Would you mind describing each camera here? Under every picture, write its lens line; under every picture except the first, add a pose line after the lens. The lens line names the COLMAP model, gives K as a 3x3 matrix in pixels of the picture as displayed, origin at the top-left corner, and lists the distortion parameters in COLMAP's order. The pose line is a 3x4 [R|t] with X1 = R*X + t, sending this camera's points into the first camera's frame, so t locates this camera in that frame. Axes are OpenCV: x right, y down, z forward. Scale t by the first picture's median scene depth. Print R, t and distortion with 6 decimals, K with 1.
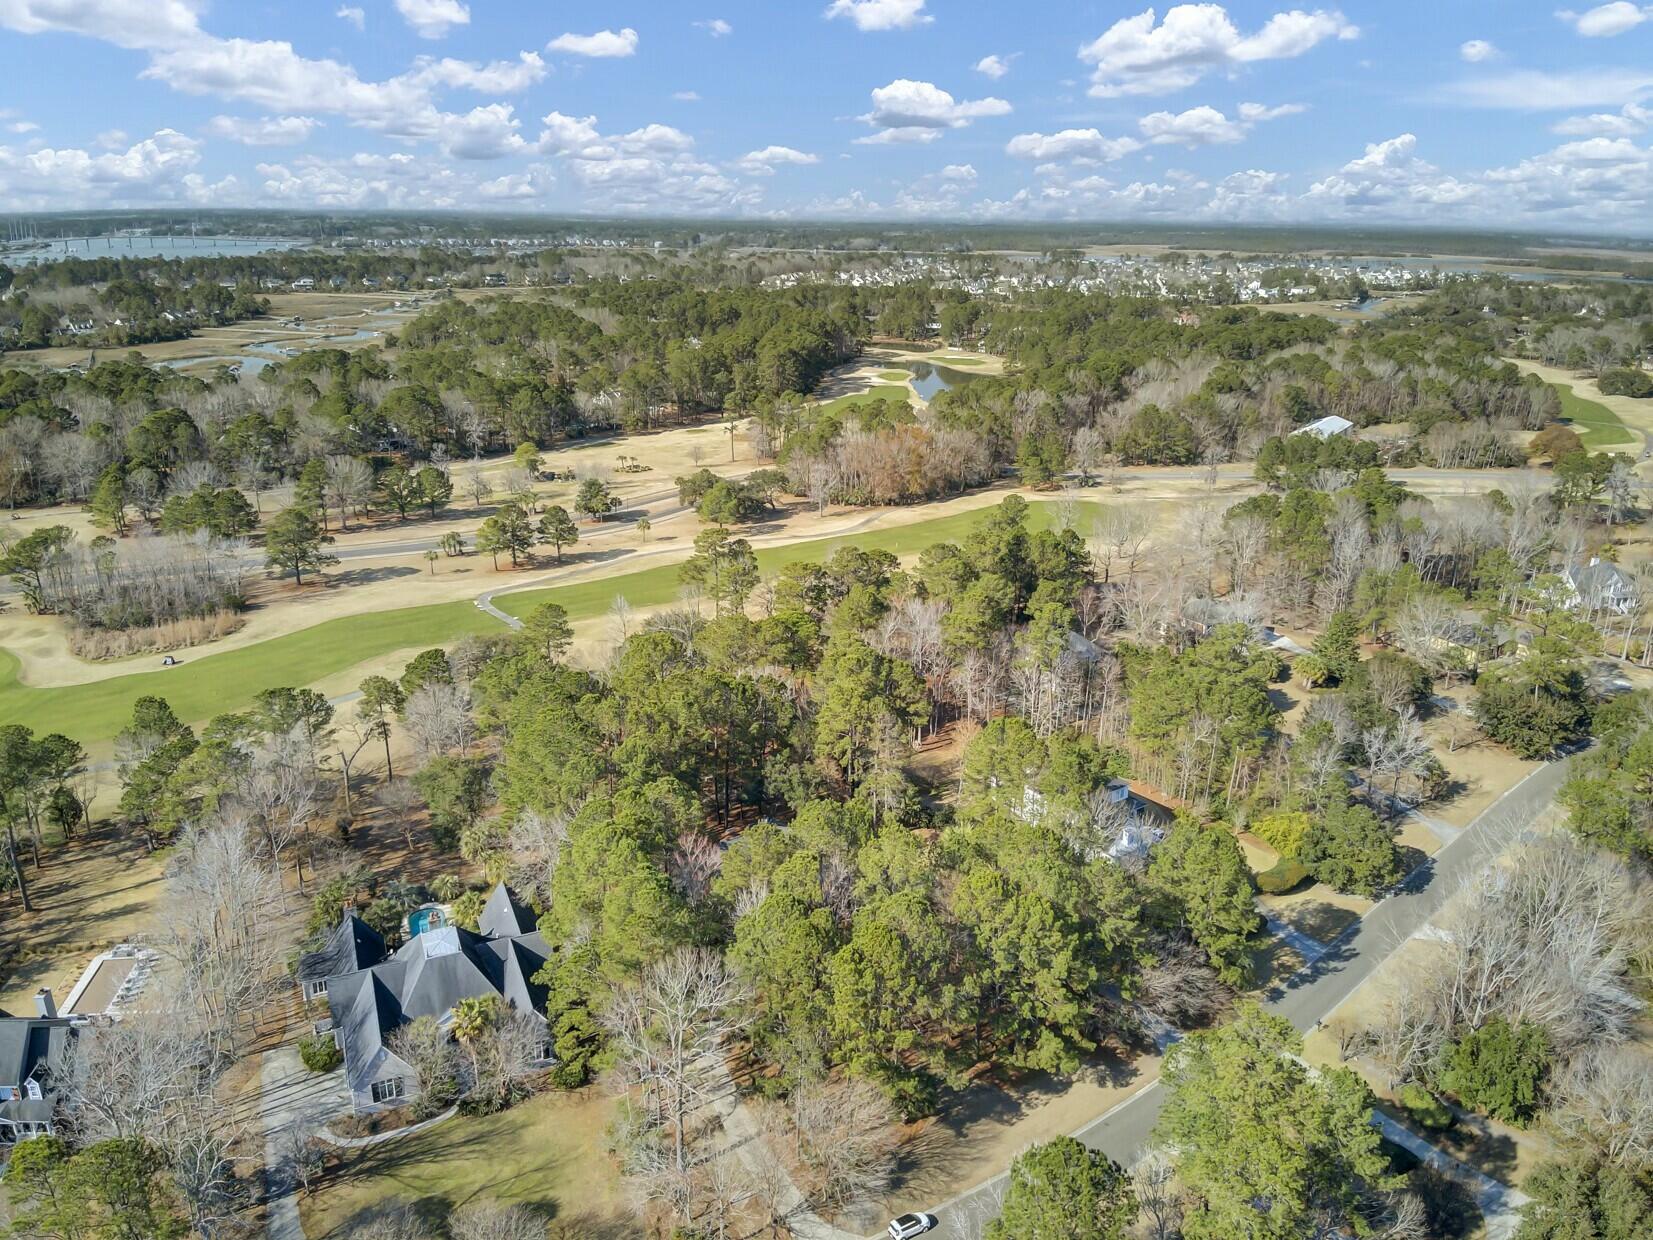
lens RADIAL K [[1193.4, 0, 819.9], [0, 1193.4, 658.6], [0, 0, 1]] dist [0.177483, -0.316598]
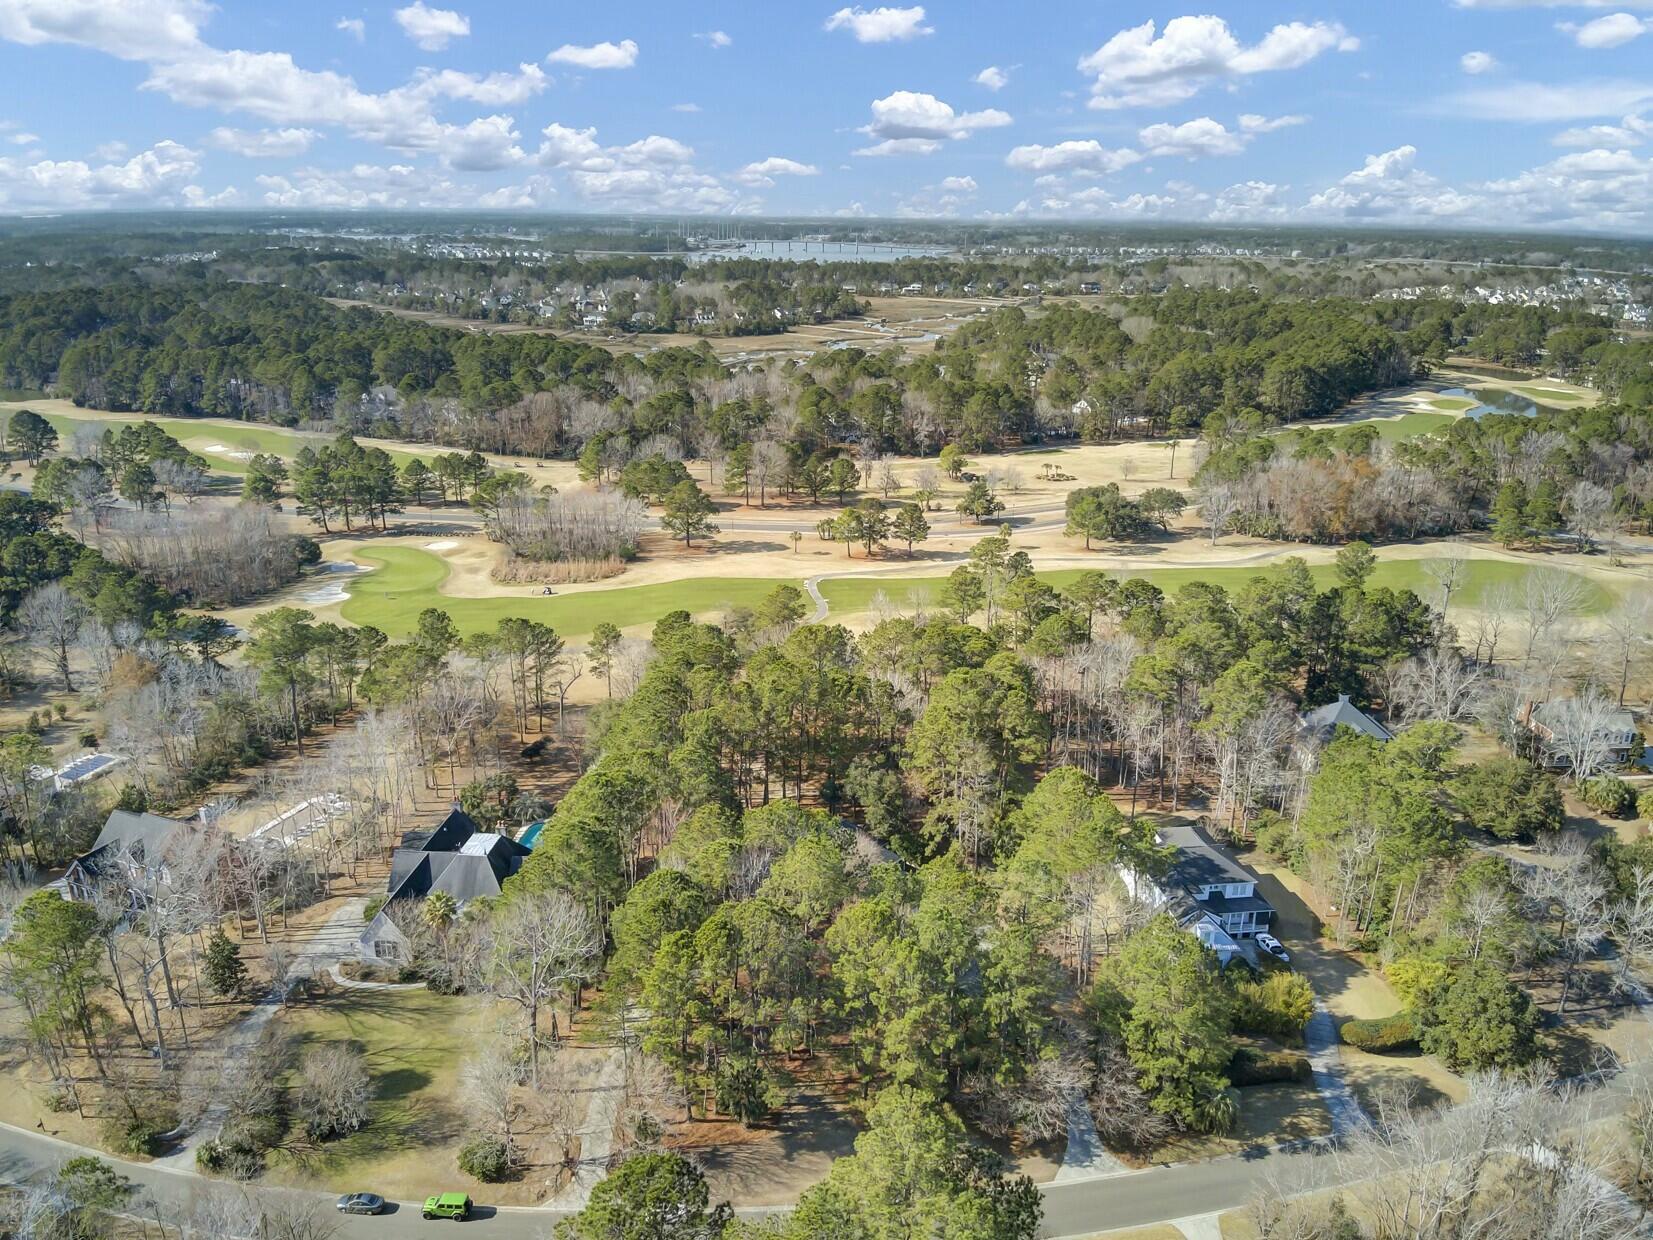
lens RADIAL K [[1193.4, 0, 819.9], [0, 1193.4, 658.6], [0, 0, 1]] dist [0.177483, -0.316598]
pose [[0.873034, 0.168950, -0.457458, 0.174714], [-0.171792, 0.984485, 0.035737, -0.014544], [0.456398, 0.047388, 0.888513, 0.040978]]
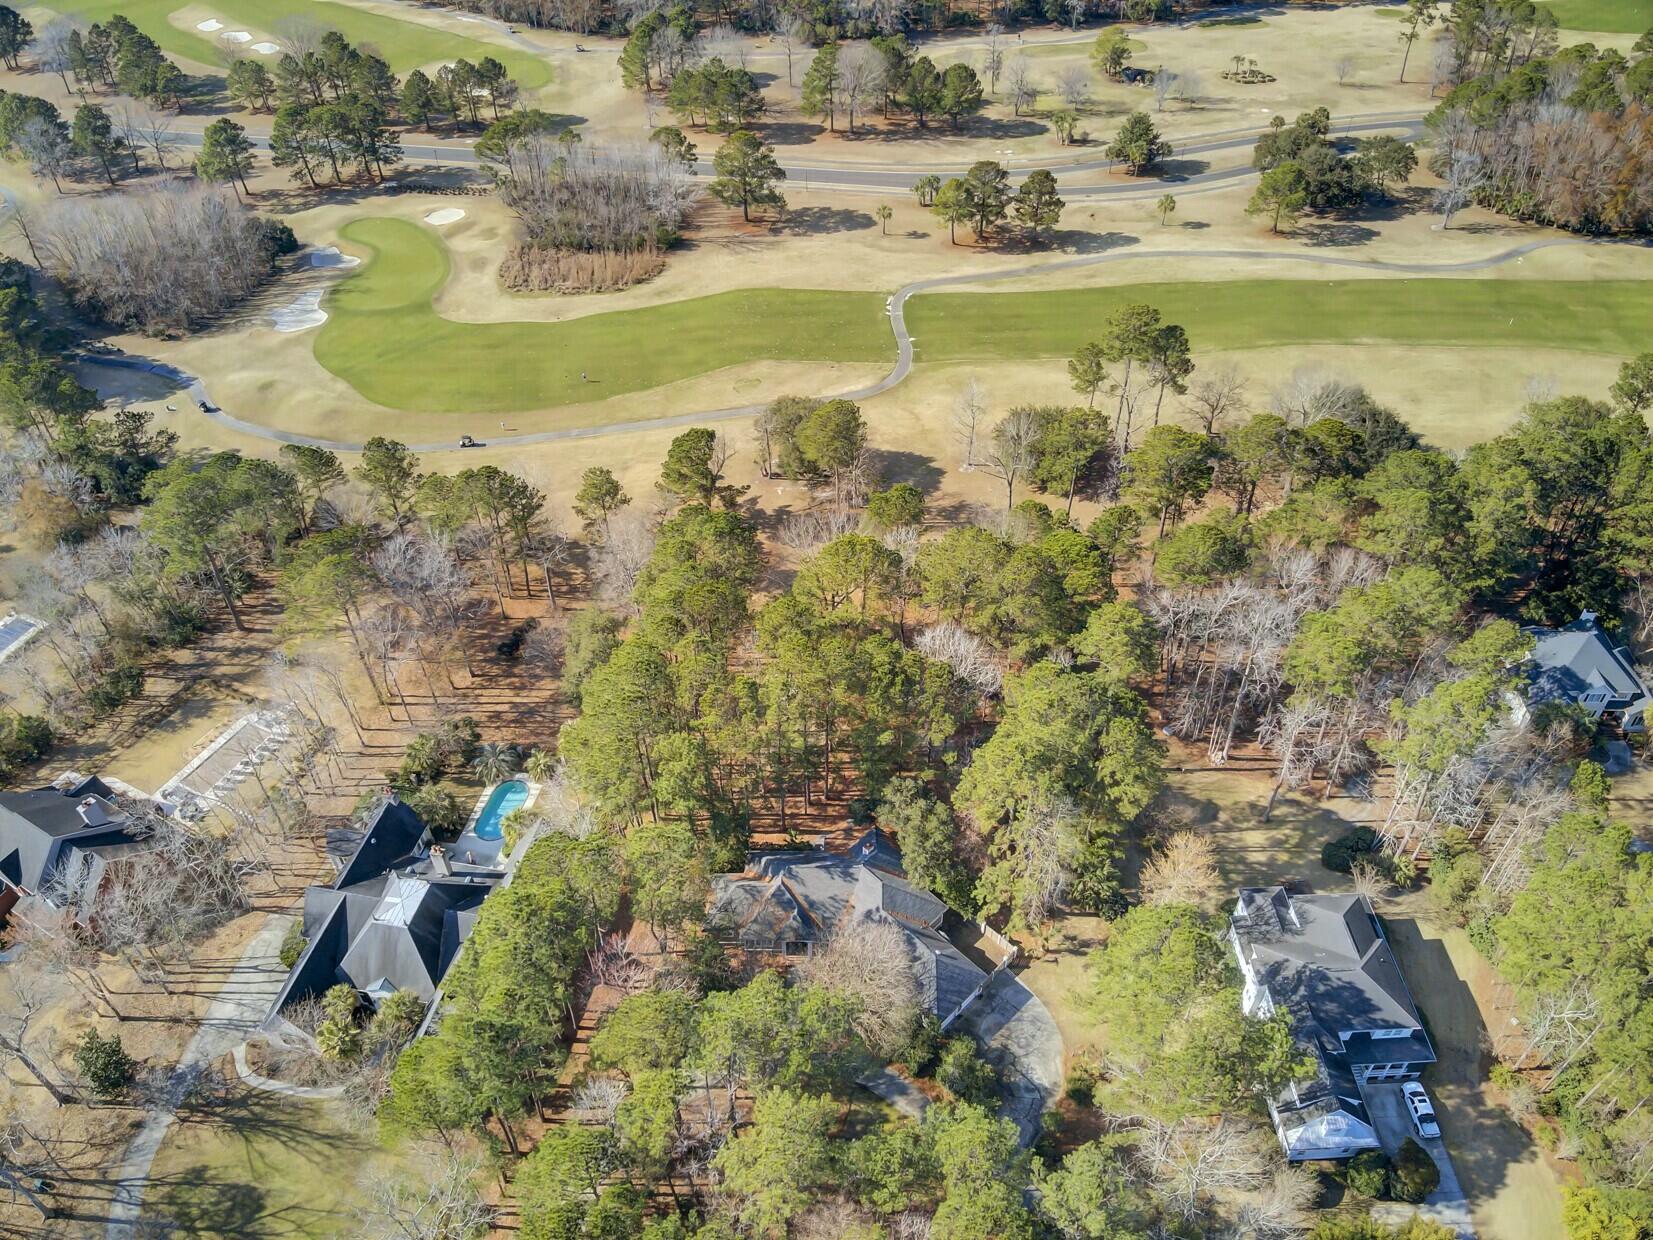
lens RADIAL K [[1202.7, 0, 821.7], [0, 1202.7, 633.4], [0, 0, 1]] dist [0.117057, -0.212643]
pose [[0.817291, 0.374290, -0.438113, 0.101021], [-0.177228, 0.886740, 0.426946, -0.145483], [0.548293, -0.271293, 0.791059, 0.186099]]
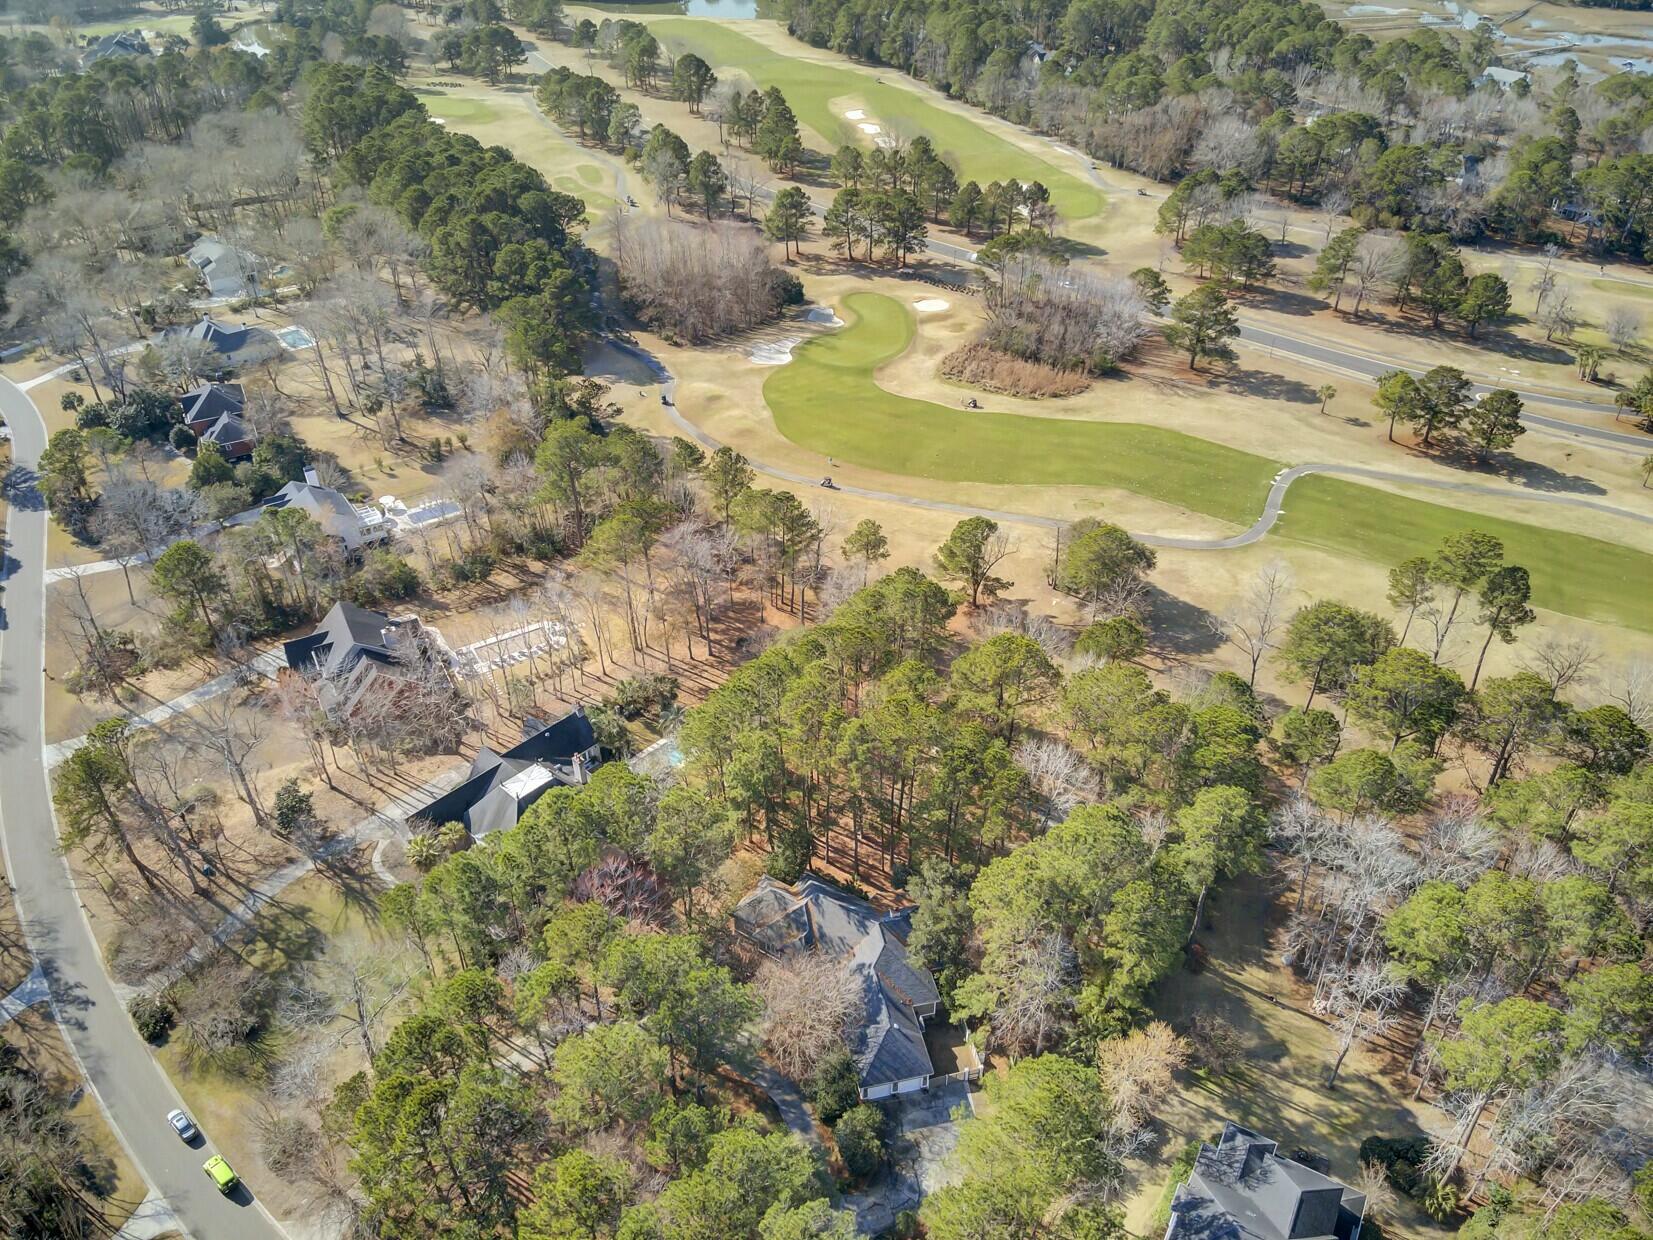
lens RADIAL K [[1202.7, 0, 821.7], [0, 1202.7, 633.4], [0, 0, 1]] dist [0.117057, -0.212643]
pose [[0.389810, 0.540742, -0.745417, 0.202058], [-0.312992, 0.839057, 0.444994, -0.169268], [0.866074, 0.059847, 0.496321, 0.250421]]
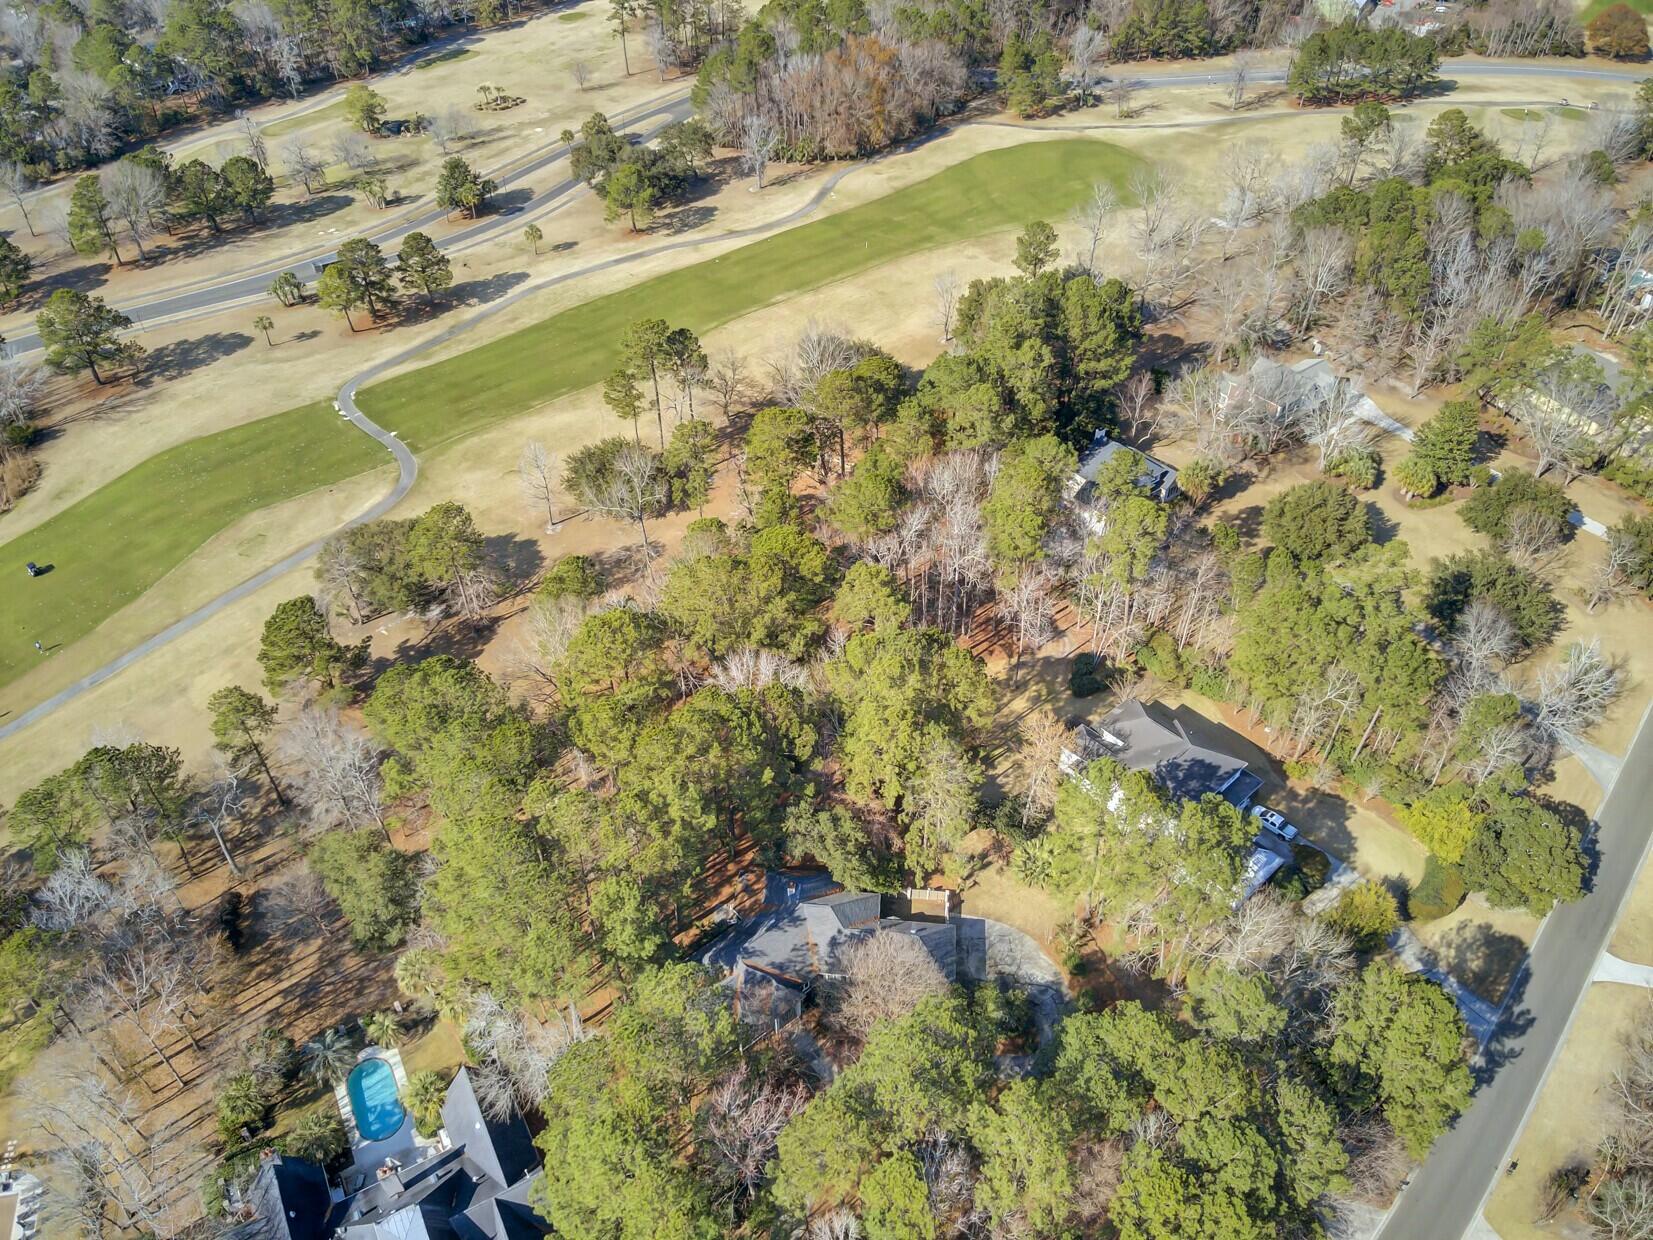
lens RADIAL K [[1202.7, 0, 821.7], [0, 1202.7, 633.4], [0, 0, 1]] dist [0.117057, -0.212643]
pose [[0.995251, -0.078484, 0.057575, -0.026751], [0.051877, 0.928181, 0.368494, -0.137033], [-0.082361, -0.363758, 0.927845, 0.158015]]
